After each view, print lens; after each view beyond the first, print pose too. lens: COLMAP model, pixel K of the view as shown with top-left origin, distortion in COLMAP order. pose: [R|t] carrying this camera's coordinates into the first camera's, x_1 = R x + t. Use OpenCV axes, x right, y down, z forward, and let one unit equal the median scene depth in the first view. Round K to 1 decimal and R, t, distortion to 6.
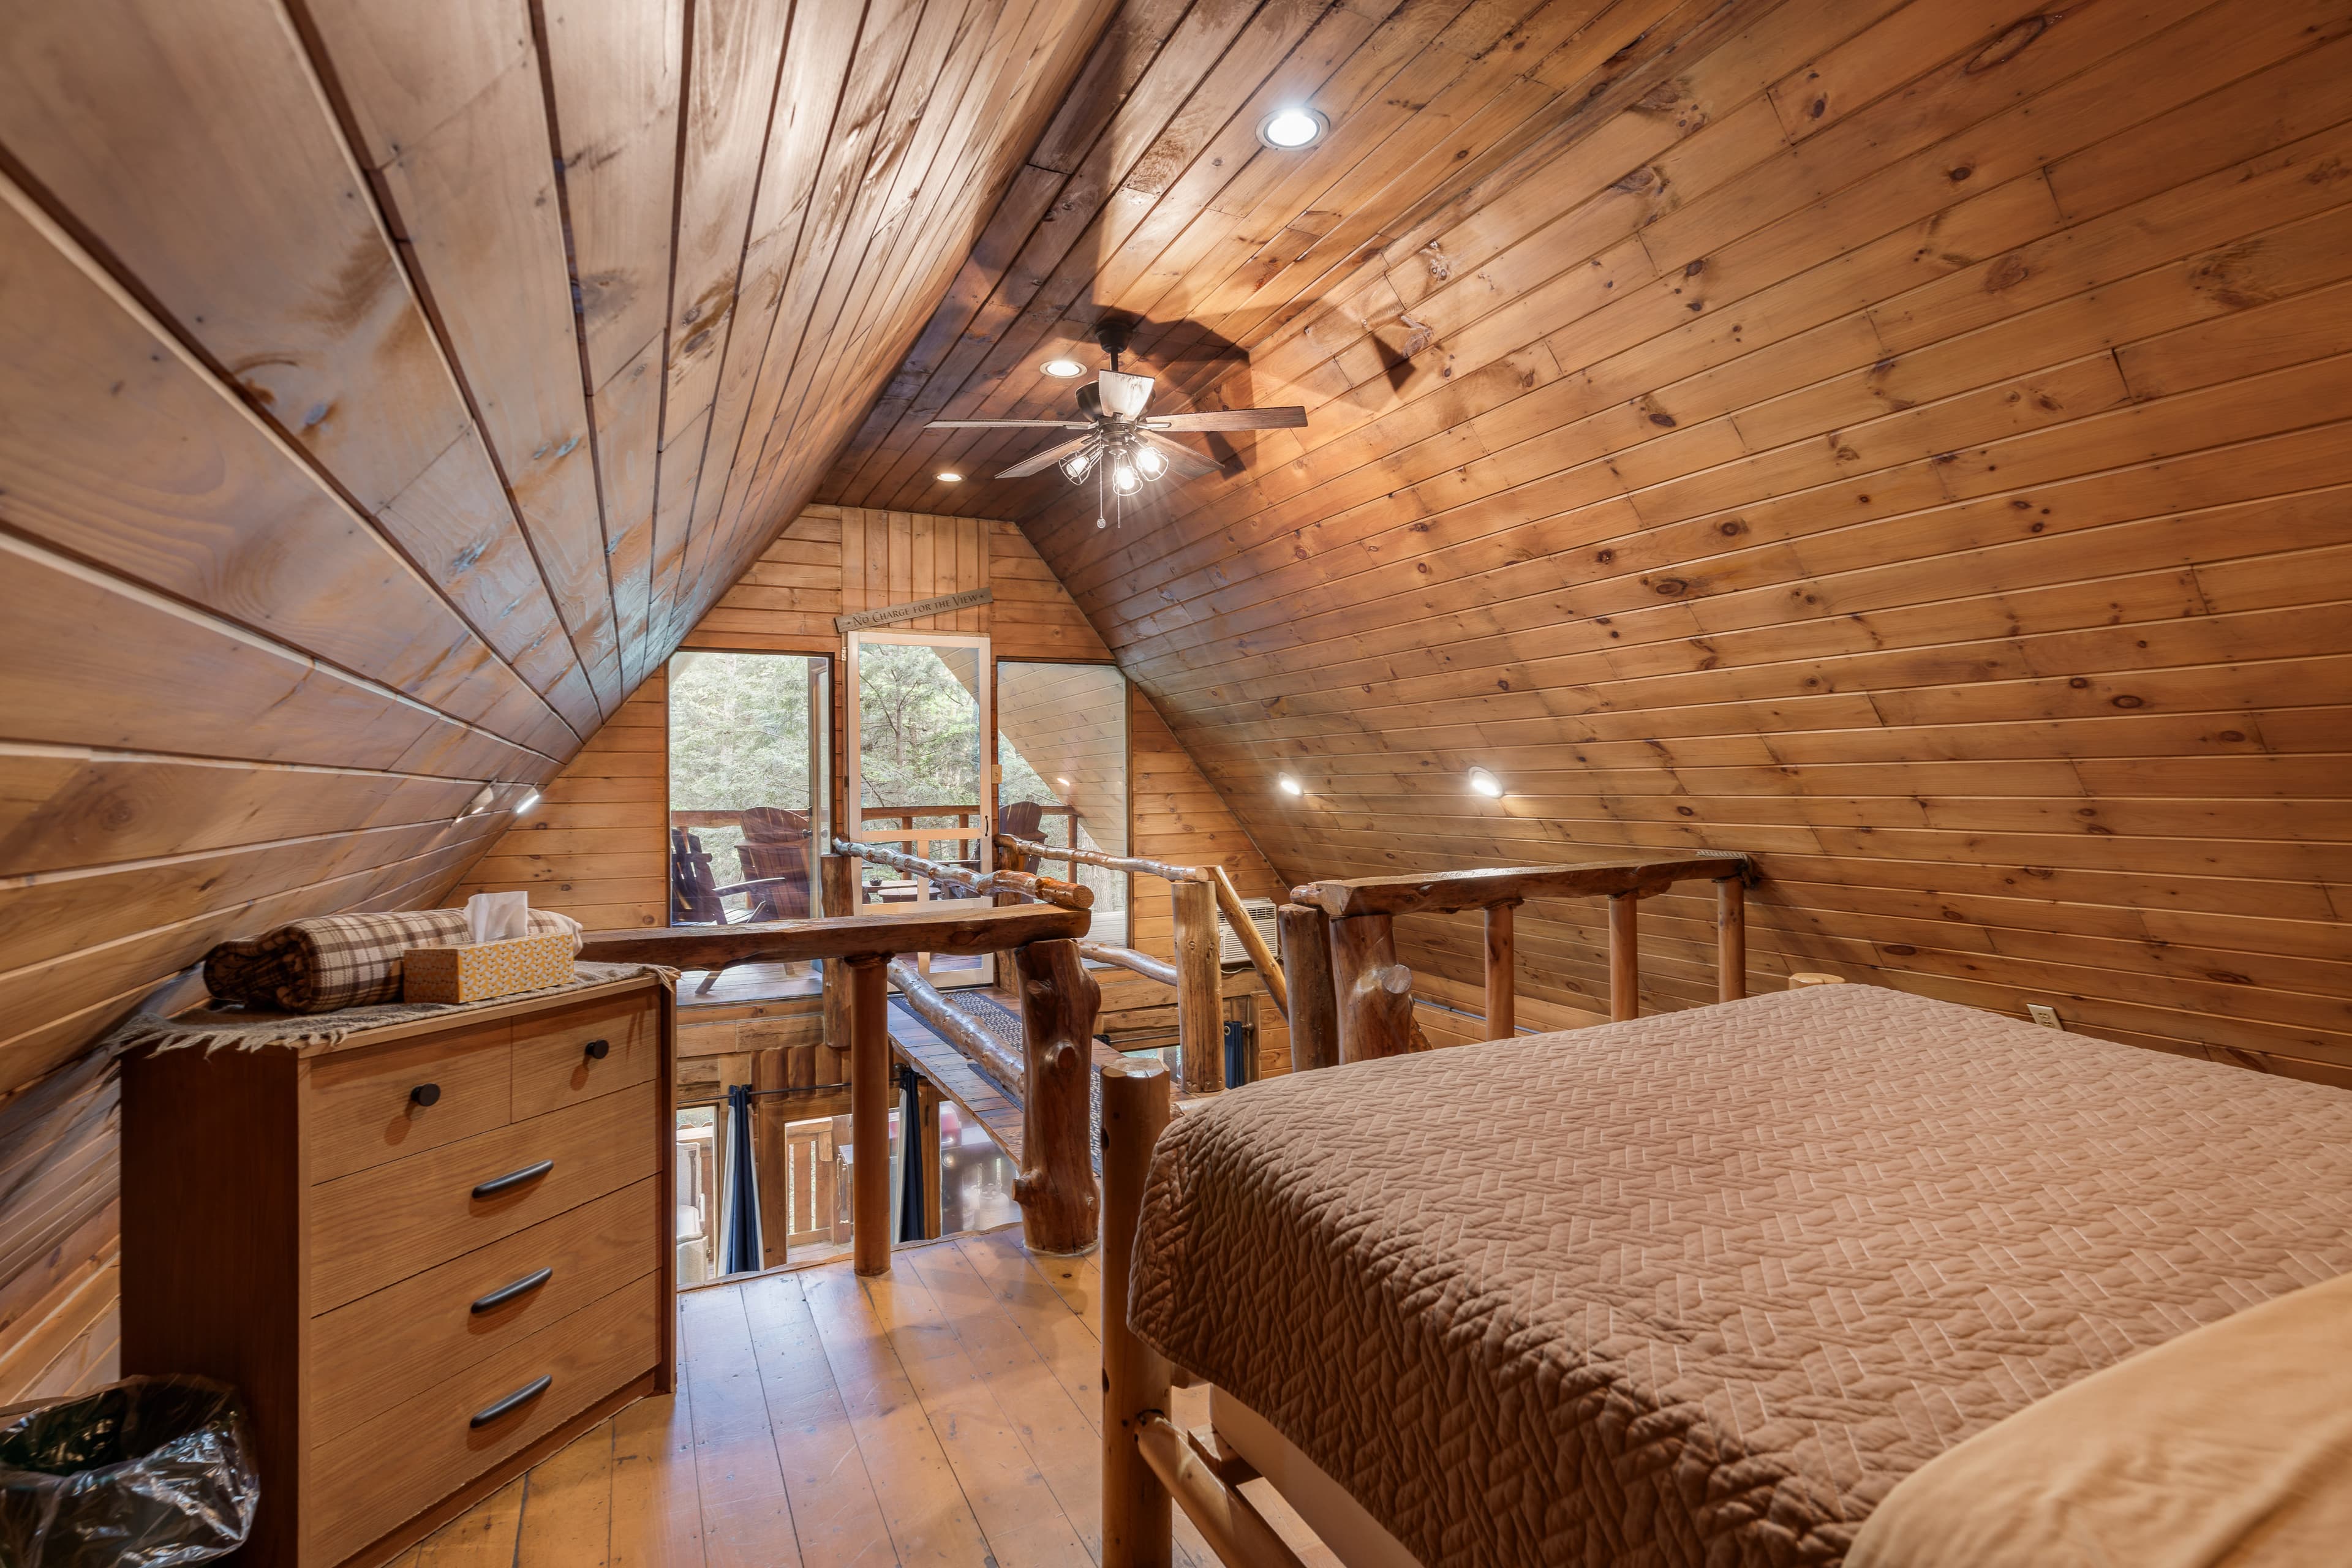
lens RADIAL K [[1107.6, 0, 1178.0], [0, 1107.6, 787.1], [0, 0, 1]] dist [0.001925, -0.001140]
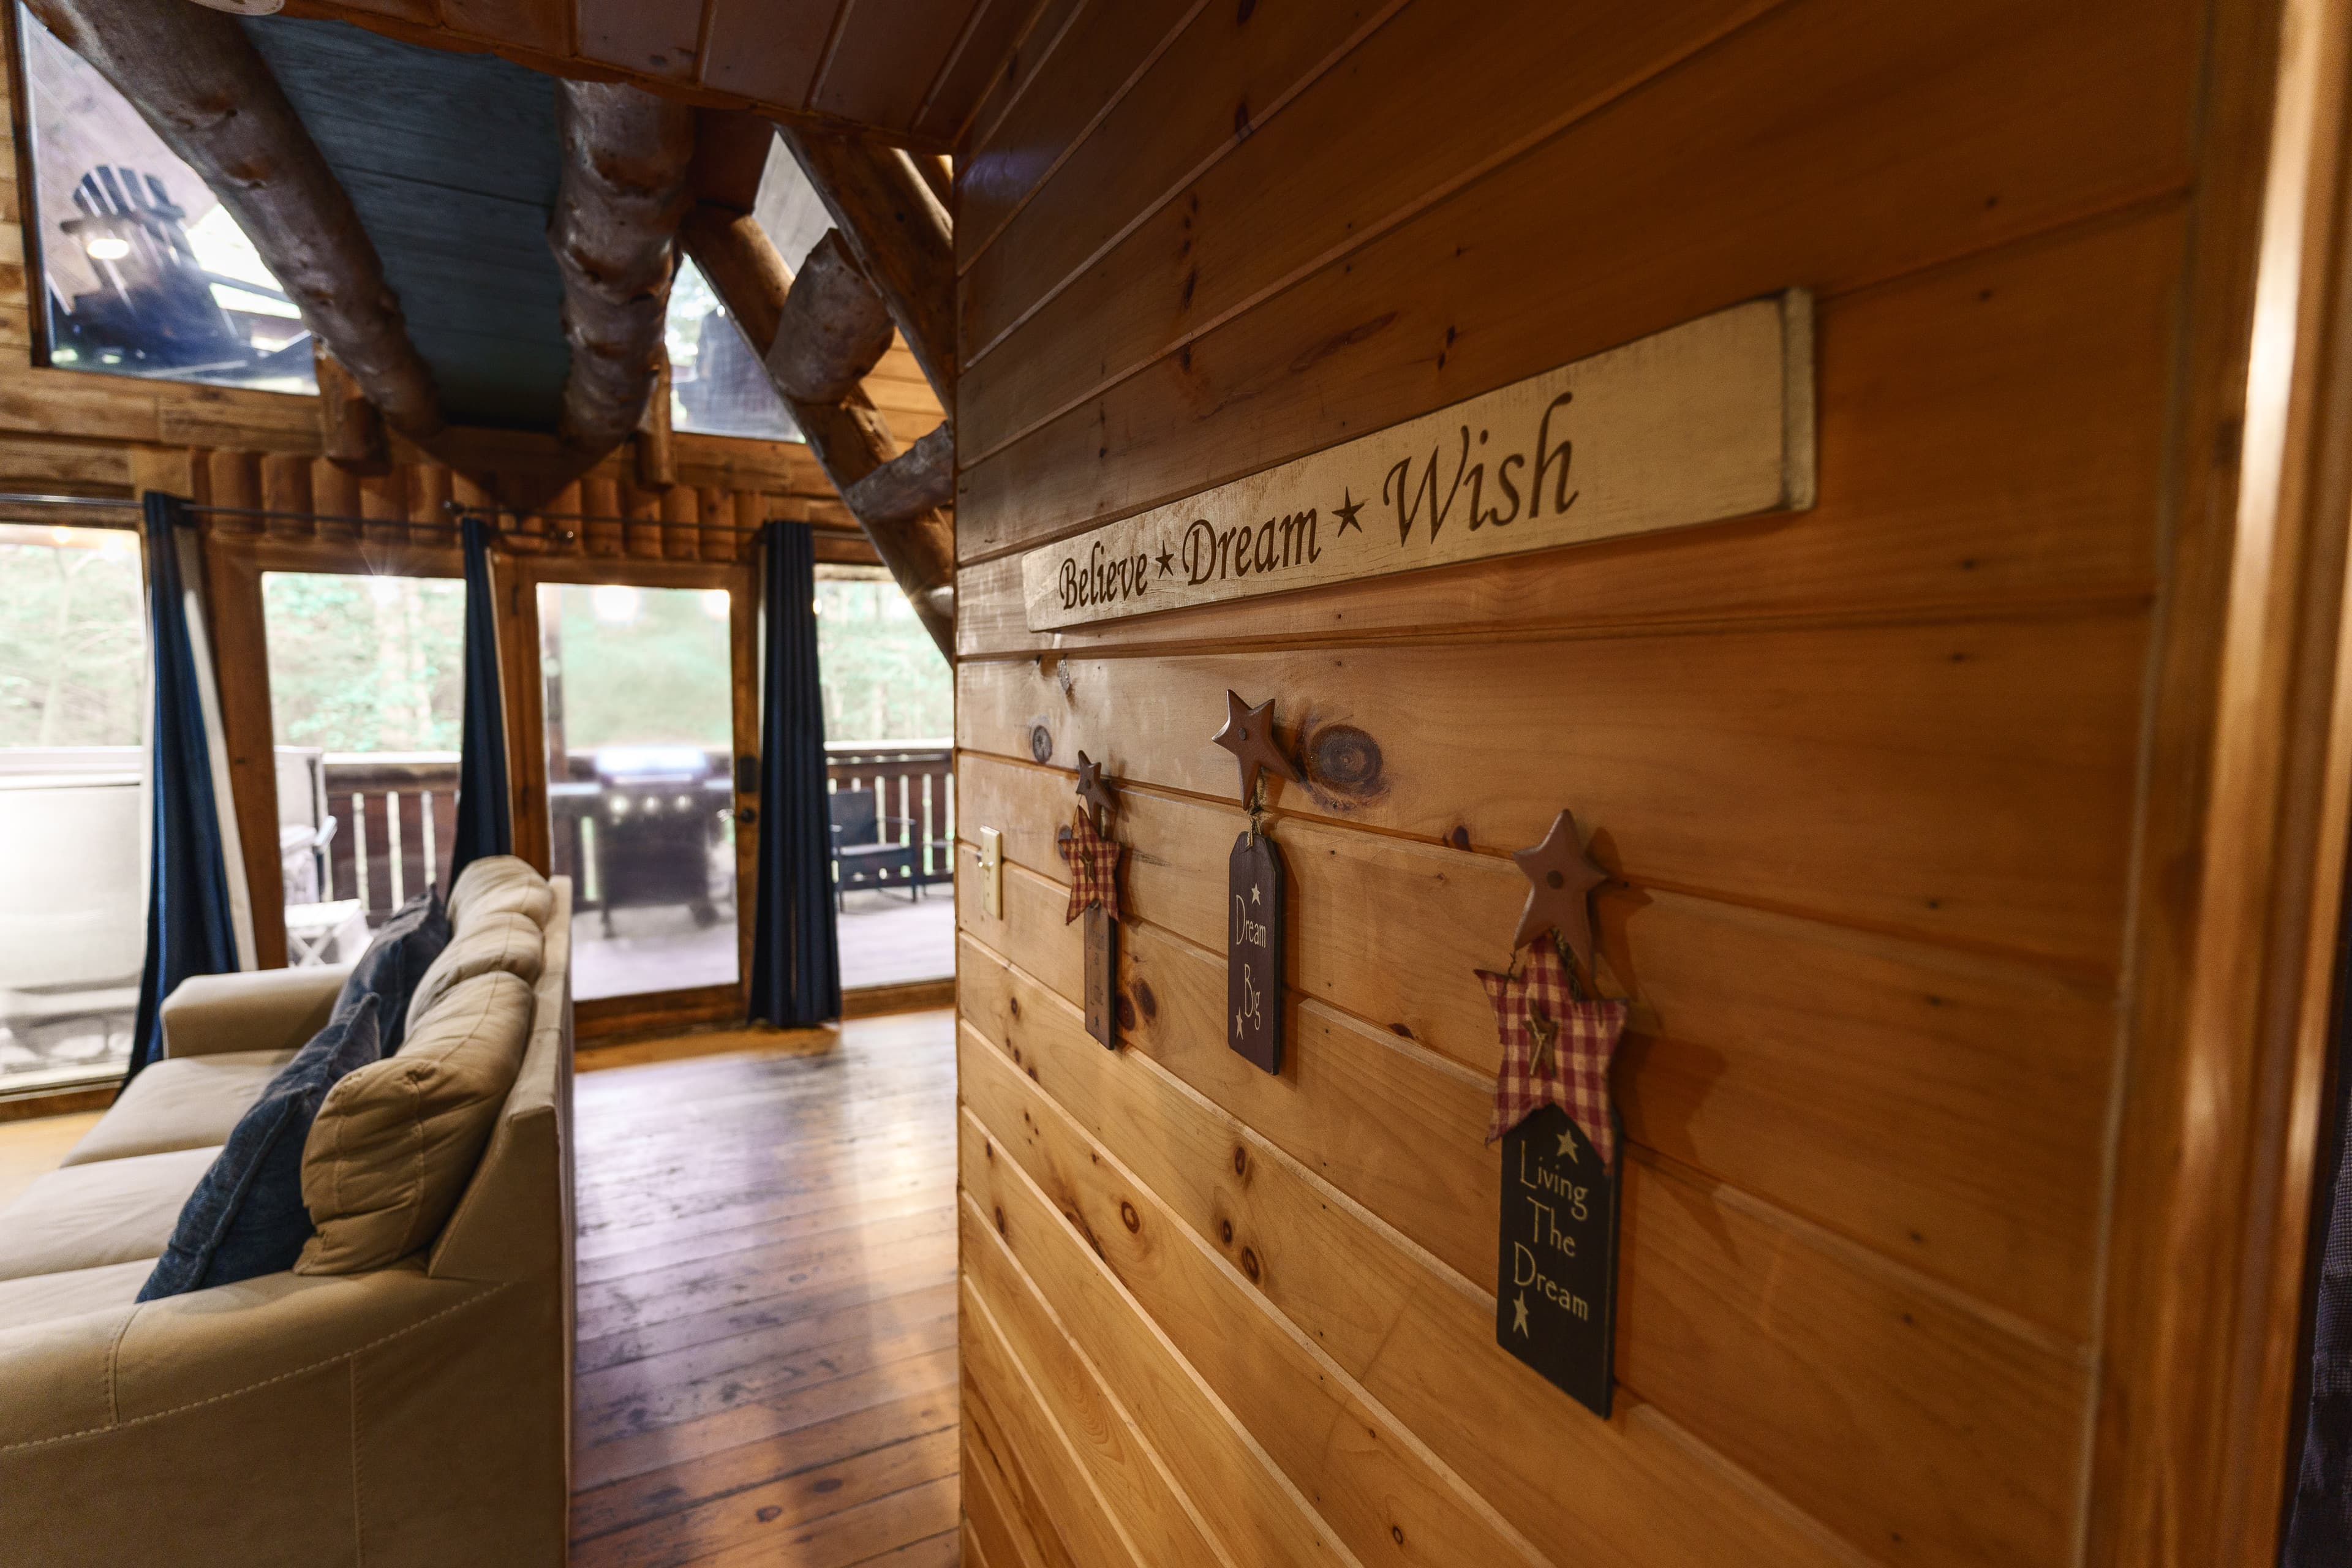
lens RADIAL K [[1107.6, 0, 1181.8], [0, 1107.6, 782.8], [0, 0, 1]] dist [0.001925, -0.001140]
pose [[0.999535, 0.009393, 0.029007, 0.170653], [-0.011792, 0.996423, 0.083673, 0.370335], [-0.028117, -0.083976, 0.996071, 0.328846]]
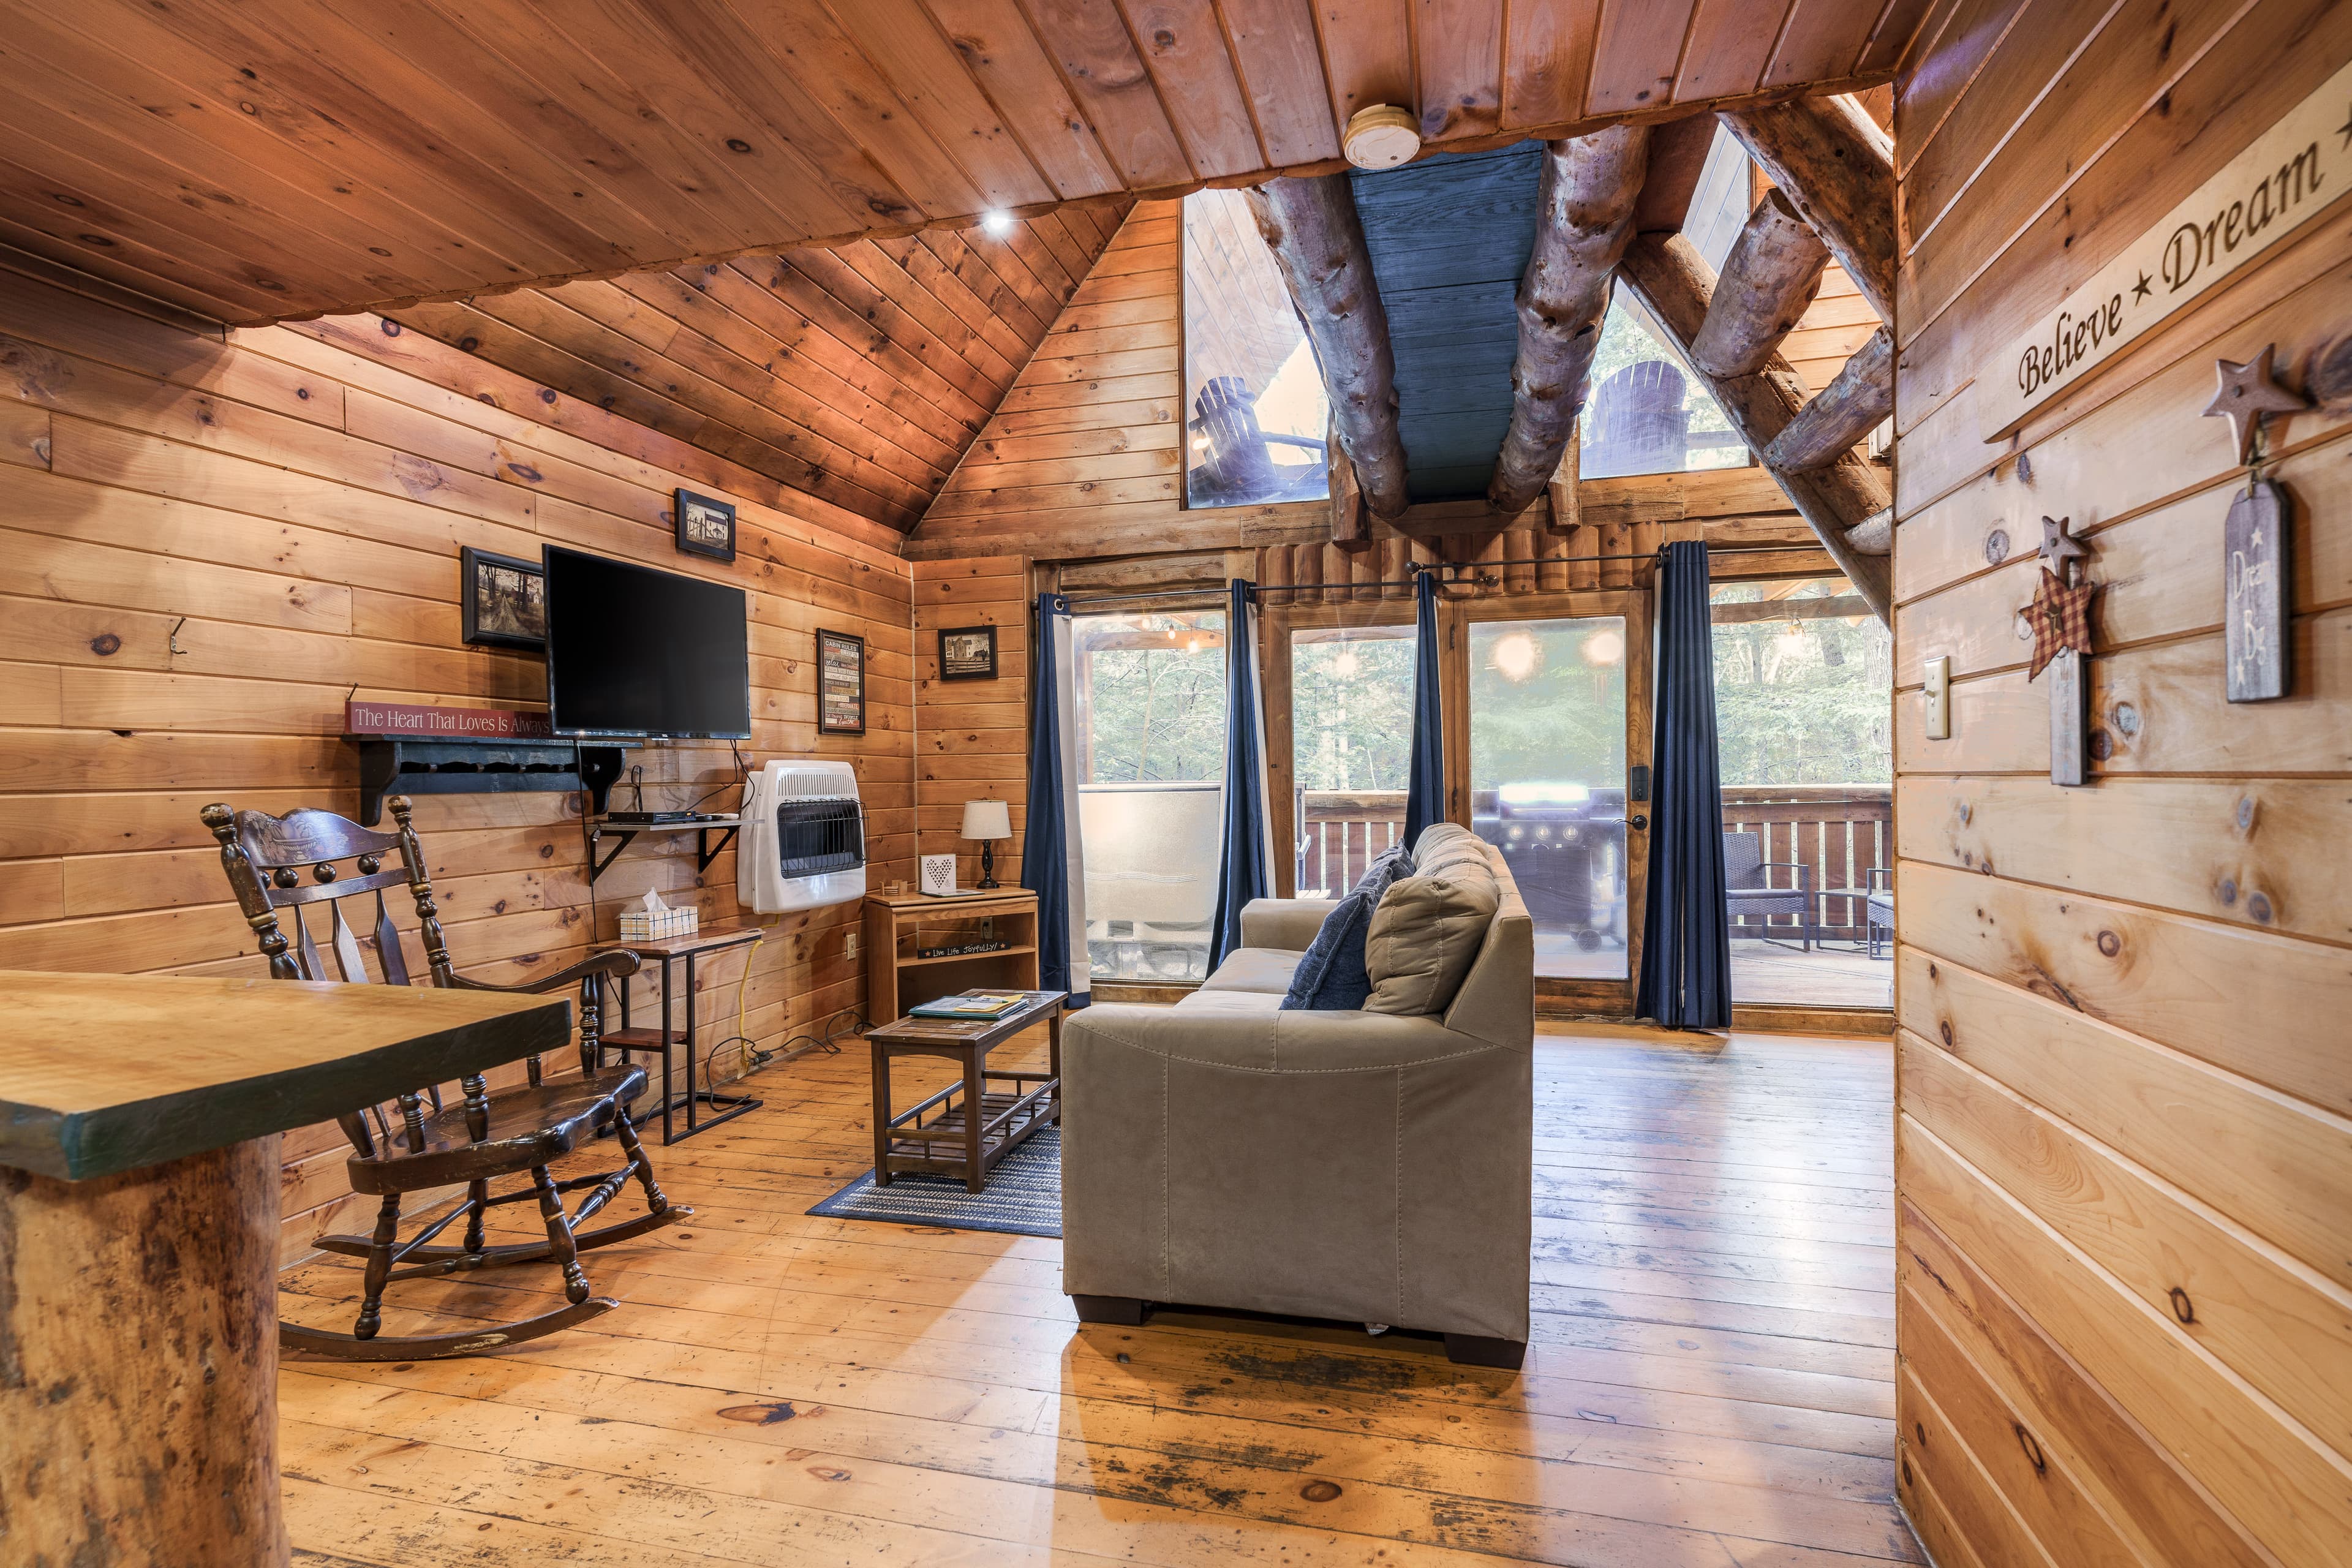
lens RADIAL K [[1107.6, 0, 1181.7], [0, 1107.6, 779.1], [0, 0, 1]] dist [0.001925, -0.001140]
pose [[0.755967, -0.000513, -0.654609, 0.172388], [0.003882, 0.999986, 0.003699, 0.426842], [0.654598, -0.005337, 0.755959, 0.259084]]
